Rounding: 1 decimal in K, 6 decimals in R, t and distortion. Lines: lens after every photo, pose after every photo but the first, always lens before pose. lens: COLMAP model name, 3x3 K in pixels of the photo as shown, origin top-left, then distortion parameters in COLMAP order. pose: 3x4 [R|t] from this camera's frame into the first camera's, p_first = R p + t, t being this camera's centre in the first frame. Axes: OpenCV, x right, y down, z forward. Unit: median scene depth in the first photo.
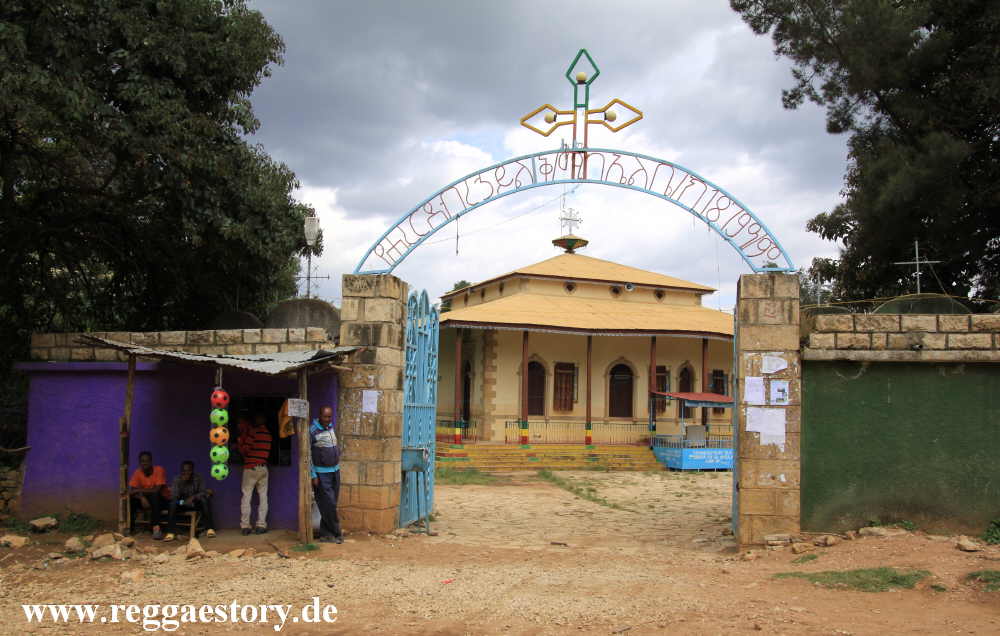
lens RADIAL K [[866.6, 0, 506.1], [0, 866.6, 344.0], [0, 0, 1]] dist [-0.093758, 0.066899]
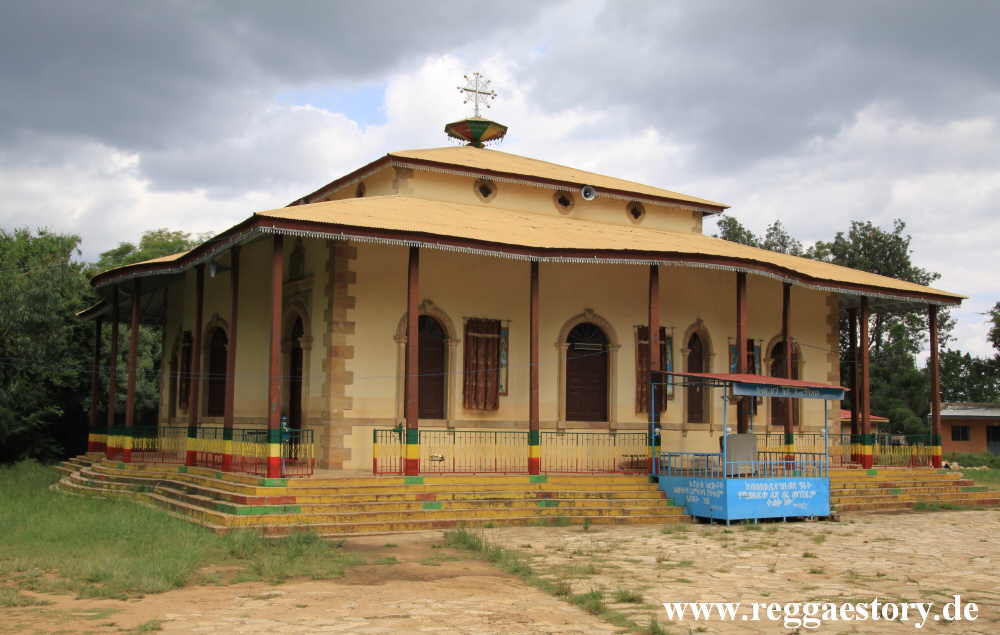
lens RADIAL K [[1113.1, 0, 498.5], [0, 1113.1, 320.9], [0, 0, 1]] dist [-0.074560, 0.000000]
pose [[0.991639, 0.001546, 0.129031, -0.017255], [0.001071, 0.999795, -0.020209, 0.058013], [-0.129036, 0.020179, 0.991435, 0.519761]]
